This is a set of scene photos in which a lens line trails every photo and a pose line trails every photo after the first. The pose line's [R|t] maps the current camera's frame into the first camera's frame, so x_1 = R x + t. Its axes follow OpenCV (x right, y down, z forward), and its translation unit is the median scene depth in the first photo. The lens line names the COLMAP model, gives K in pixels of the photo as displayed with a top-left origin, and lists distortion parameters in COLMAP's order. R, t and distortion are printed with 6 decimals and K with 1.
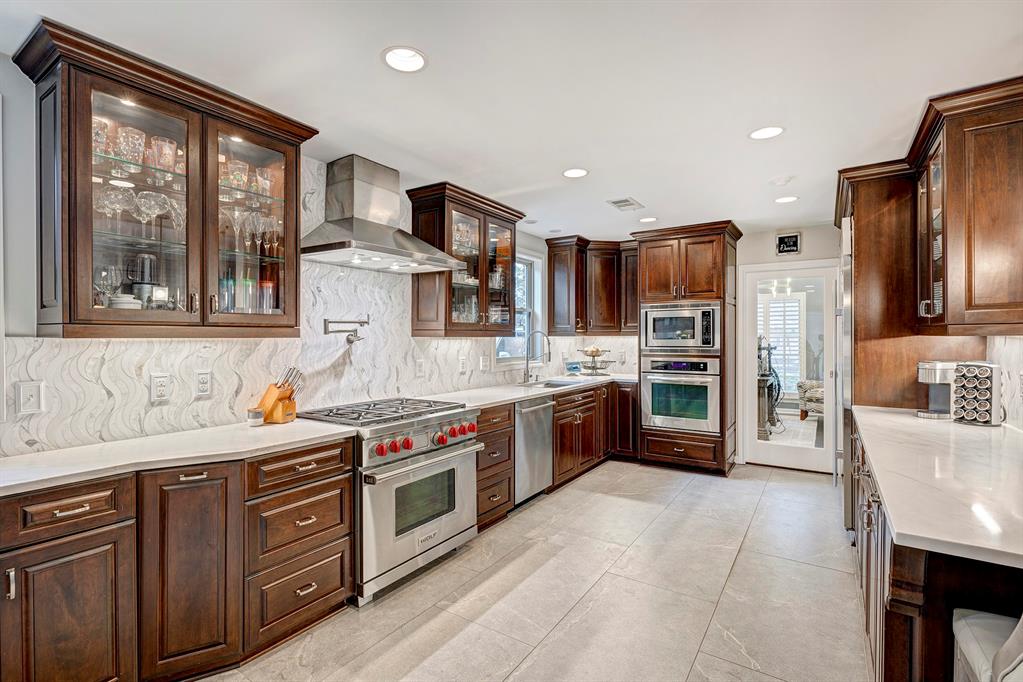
lens RADIAL K [[485.5, 0, 492.6], [0, 485.5, 339.4], [0, 0, 1]] dist [-0.001655, 0.000000]
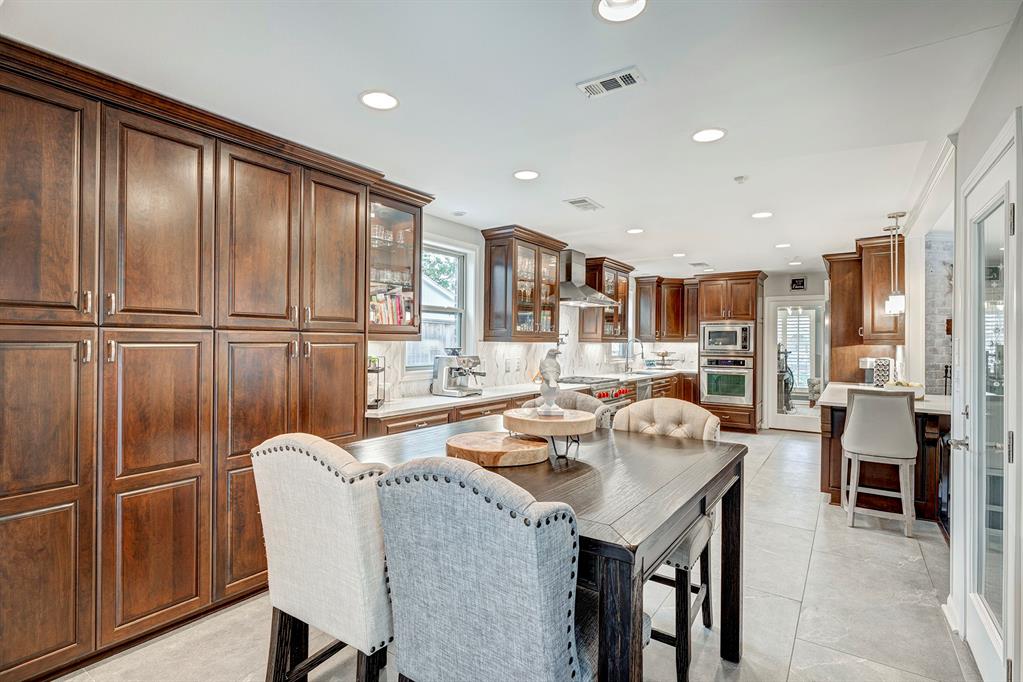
lens RADIAL K [[485.5, 0, 504.8], [0, 485.5, 340.1], [0, 0, 1]] dist [-0.001655, 0.000000]
pose [[0.999886, 0.011012, -0.010318, -0.296488], [-0.011093, 0.999908, -0.007863, 0.003121], [0.010230, 0.007976, 0.999916, -0.535727]]
